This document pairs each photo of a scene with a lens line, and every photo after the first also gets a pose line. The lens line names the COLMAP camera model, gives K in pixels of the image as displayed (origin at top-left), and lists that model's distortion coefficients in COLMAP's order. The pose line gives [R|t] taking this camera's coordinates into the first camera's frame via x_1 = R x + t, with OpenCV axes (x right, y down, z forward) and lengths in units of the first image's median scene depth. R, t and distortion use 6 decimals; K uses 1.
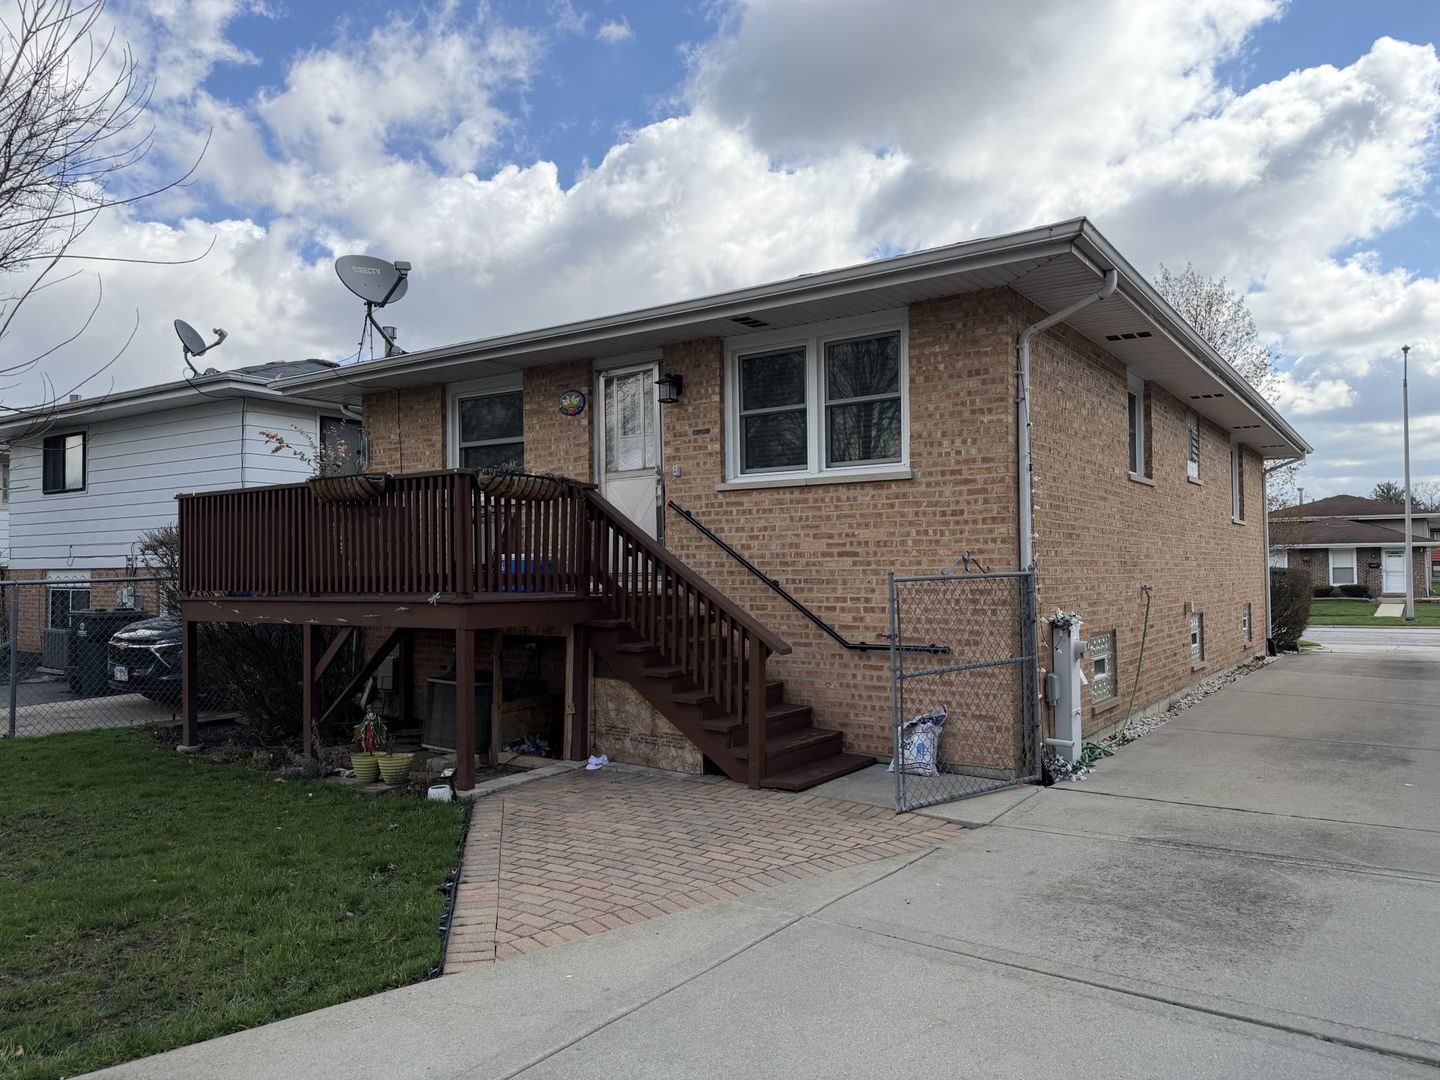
lens RADIAL K [[999.9, 0, 720.0], [0, 999.9, 540.0], [0, 0, 1]] dist [0.096275, -0.133997]
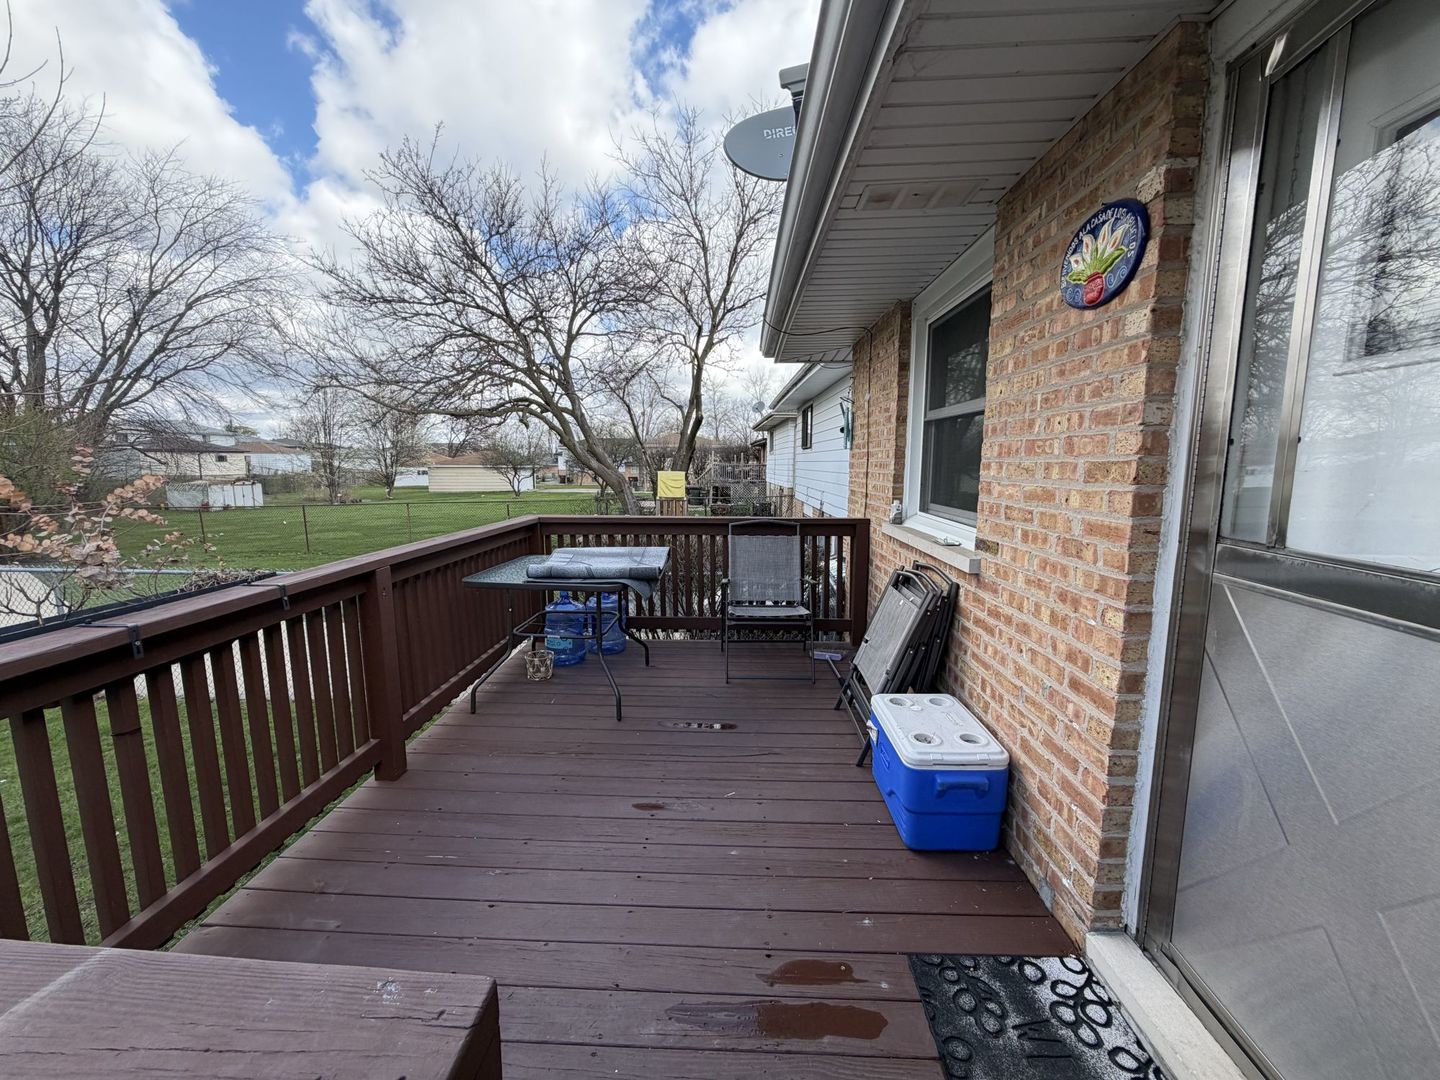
lens RADIAL K [[573.6, 0, 717.1], [0, 573.6, 539.6], [0, 0, 1]] dist [0.000903, -0.000452]
pose [[0.541653, 0.117111, -0.832404, -0.072081], [0.026295, 0.987403, 0.156028, -0.096199], [0.840191, -0.106401, 0.531751, 0.892931]]
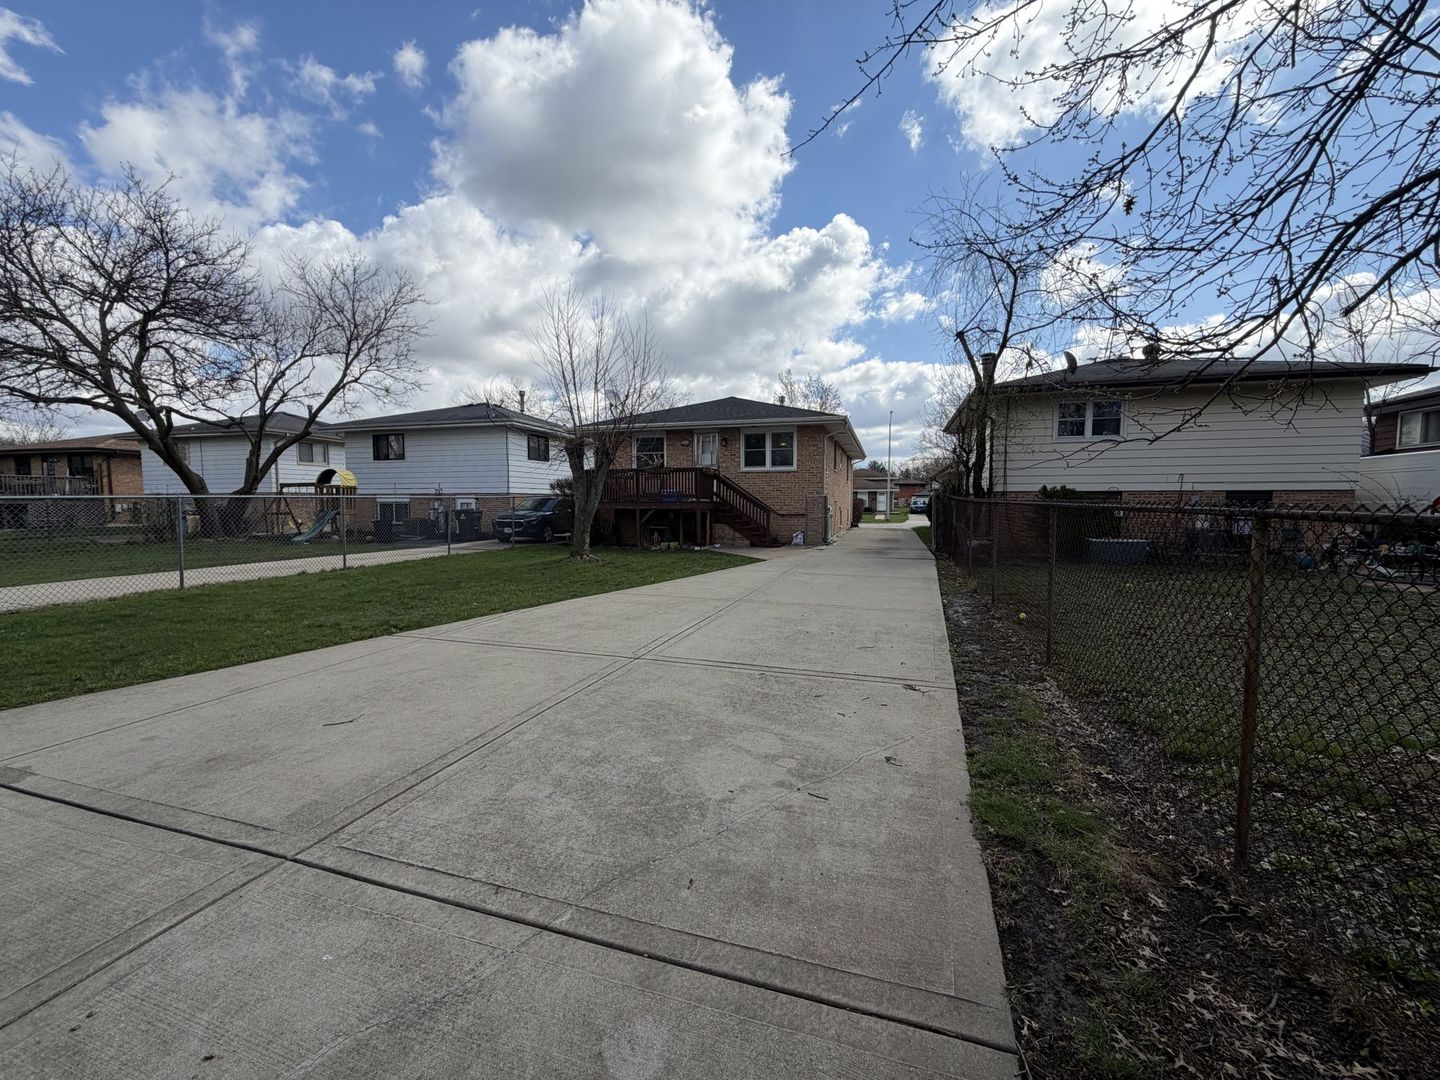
lens RADIAL K [[573.6, 0, 717.1], [0, 573.6, 539.6], [0, 0, 1]] dist [0.000903, -0.000452]
pose [[0.950137, -0.014700, 0.311487, -0.689600], [-0.015311, 0.995484, 0.093684, -0.001222], [-0.311457, -0.093782, 0.945621, -0.890099]]
